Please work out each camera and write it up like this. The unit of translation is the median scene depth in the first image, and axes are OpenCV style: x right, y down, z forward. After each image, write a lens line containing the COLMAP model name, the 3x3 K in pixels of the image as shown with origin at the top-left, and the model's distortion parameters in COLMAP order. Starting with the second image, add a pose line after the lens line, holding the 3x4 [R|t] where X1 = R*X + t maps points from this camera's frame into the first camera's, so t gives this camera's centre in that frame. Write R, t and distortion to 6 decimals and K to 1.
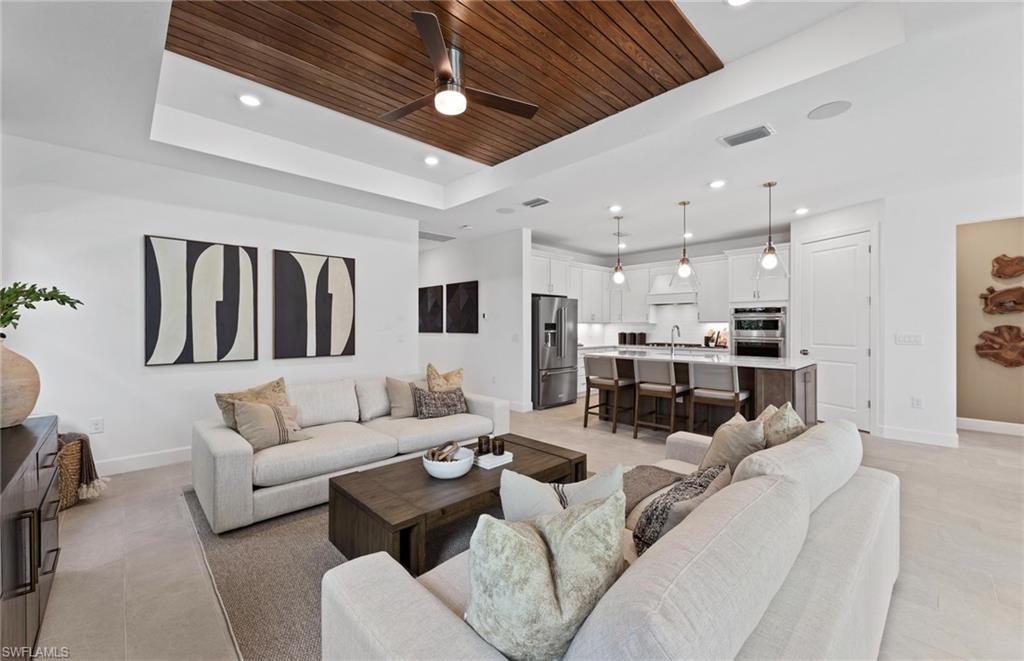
lens RADIAL K [[407.0, 0, 509.4], [0, 407.0, 325.6], [0, 0, 1]] dist [-0.000575, -0.000005]
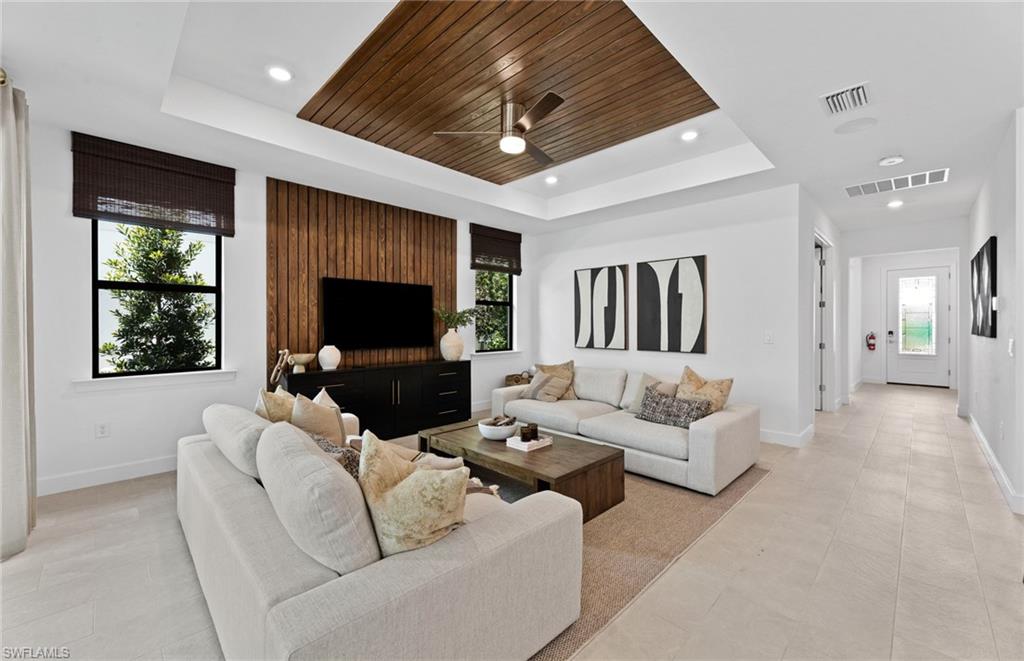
lens RADIAL K [[407.0, 0, 509.4], [0, 407.0, 325.6], [0, 0, 1]] dist [-0.000575, -0.000005]
pose [[0.014538, 0.004679, -0.999883, 0.635773], [0.000511, 0.999989, 0.004687, 0.000018], [0.999894, -0.000579, 0.014536, 0.557068]]
